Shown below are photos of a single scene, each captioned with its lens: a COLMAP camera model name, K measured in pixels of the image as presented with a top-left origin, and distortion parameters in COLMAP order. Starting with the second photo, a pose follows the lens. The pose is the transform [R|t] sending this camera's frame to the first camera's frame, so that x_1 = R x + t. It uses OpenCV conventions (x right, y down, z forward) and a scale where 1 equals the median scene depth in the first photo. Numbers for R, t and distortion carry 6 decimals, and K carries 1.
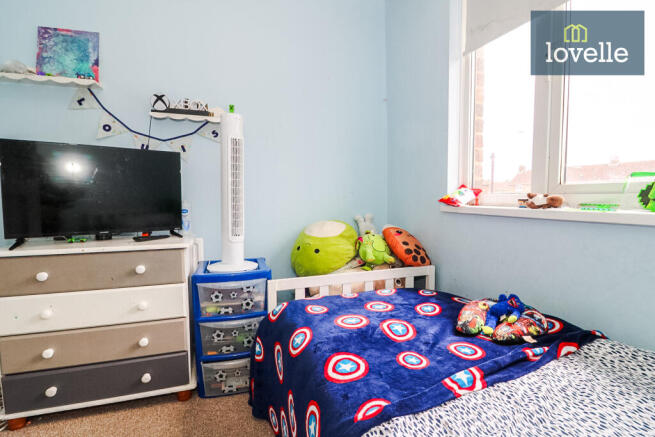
lens RADIAL K [[314.4, 0, 331.2], [0, 314.4, 218.4], [0, 0, 1]] dist [0.001206, -0.013813]
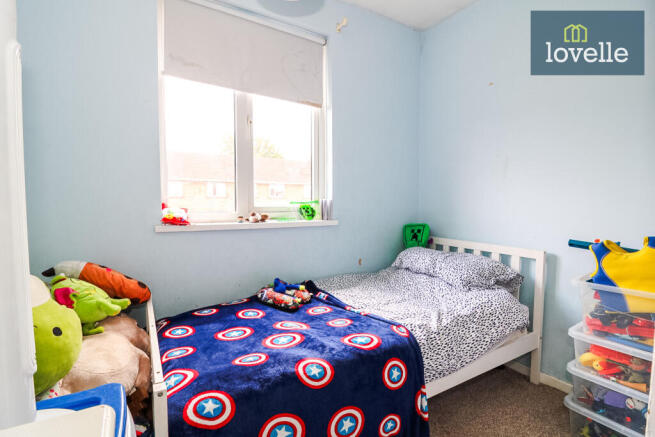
lens RADIAL K [[314.4, 0, 331.2], [0, 314.4, 218.4], [0, 0, 1]] dist [0.001206, -0.013813]
pose [[-0.181886, -0.056782, 0.981679, -0.917643], [0.056802, 0.996058, 0.068138, -0.136557], [-0.981678, 0.068154, -0.177944, 0.929063]]
